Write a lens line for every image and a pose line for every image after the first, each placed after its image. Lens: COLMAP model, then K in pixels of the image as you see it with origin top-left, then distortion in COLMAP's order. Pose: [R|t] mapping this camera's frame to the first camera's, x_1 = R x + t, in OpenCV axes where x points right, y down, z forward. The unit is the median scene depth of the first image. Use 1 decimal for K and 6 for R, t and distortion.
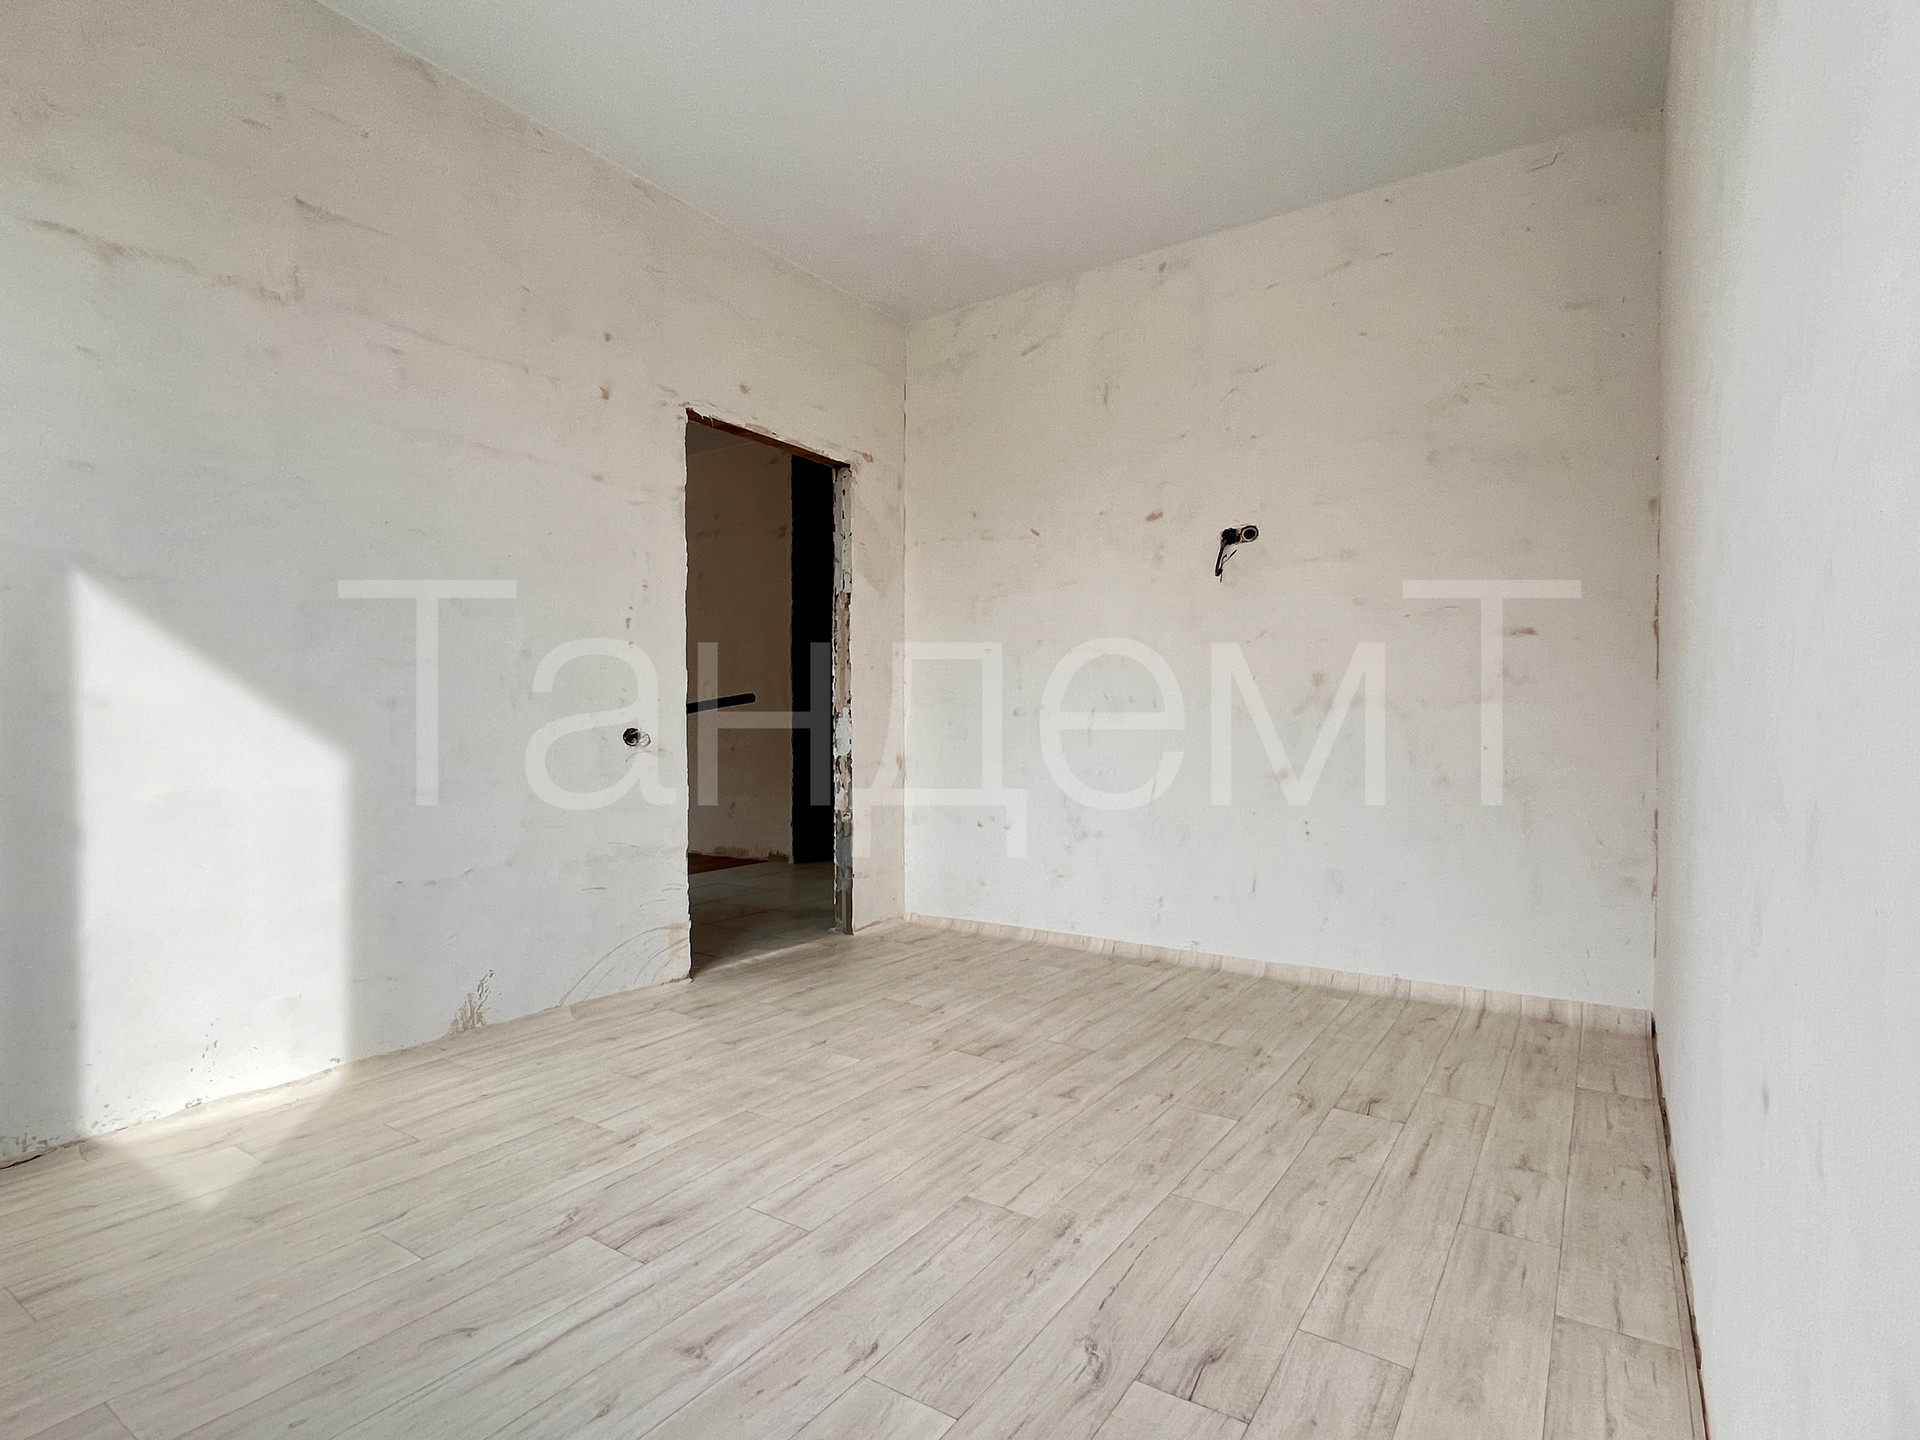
lens RADIAL K [[949.1, 0, 956.2], [0, 949.1, 720.1], [0, 0, 1]] dist [-0.001409, 0.000024]
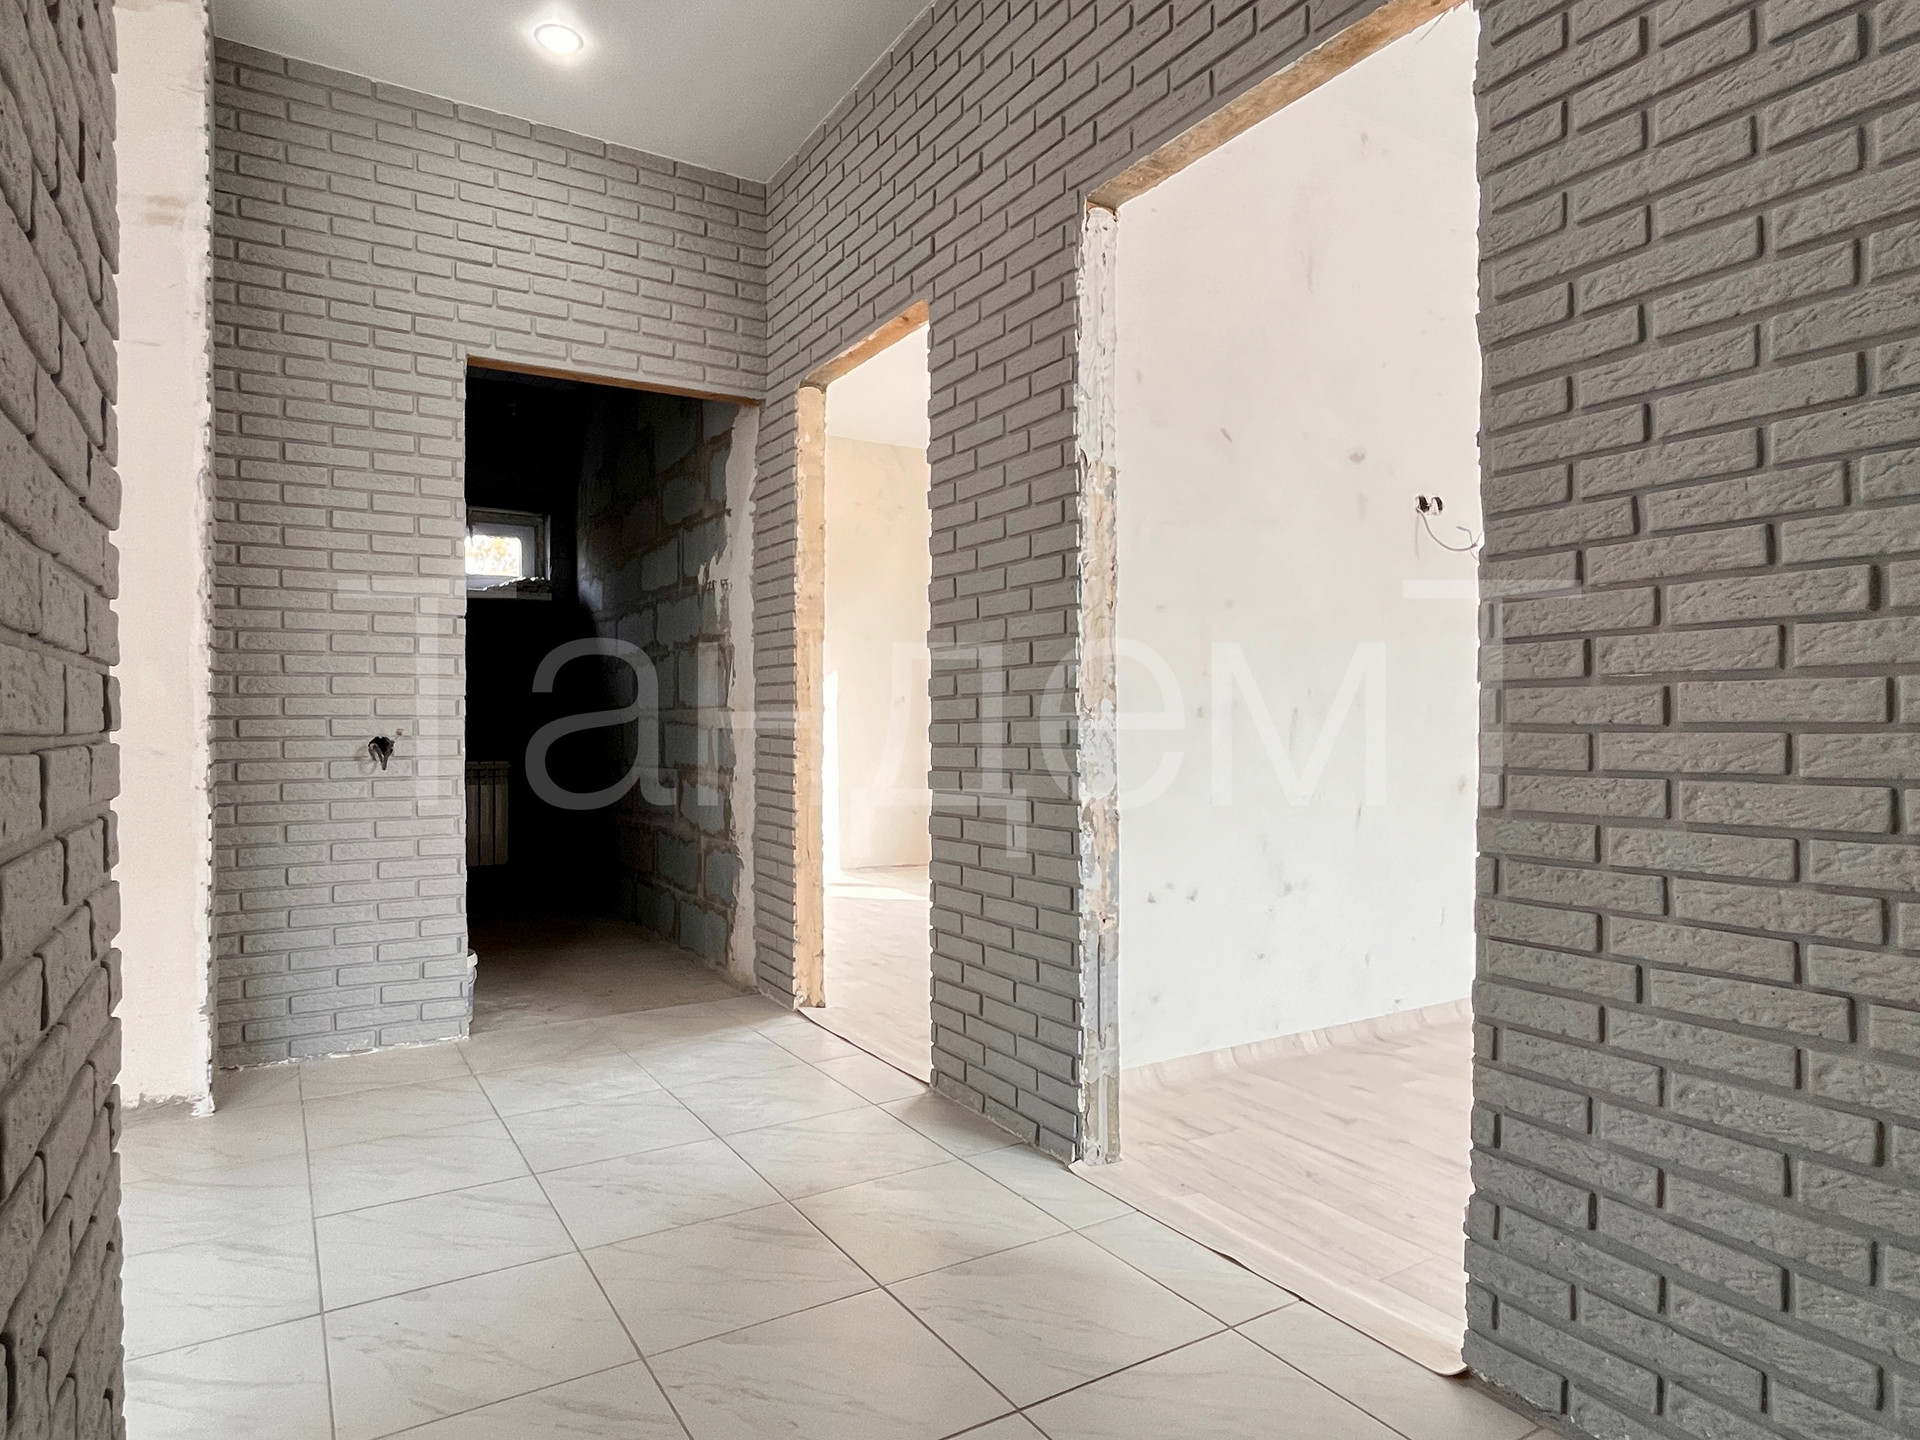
lens RADIAL K [[1099.8, 0, 951.7], [0, 1099.8, 715.0], [0, 0, 1]] dist [-0.000052, 0.001475]
pose [[0.428352, 0.005387, 0.903596, -0.663446], [0.005011, 0.999953, -0.008337, -0.000547], [-0.903598, 0.008099, 0.428304, 0.831349]]
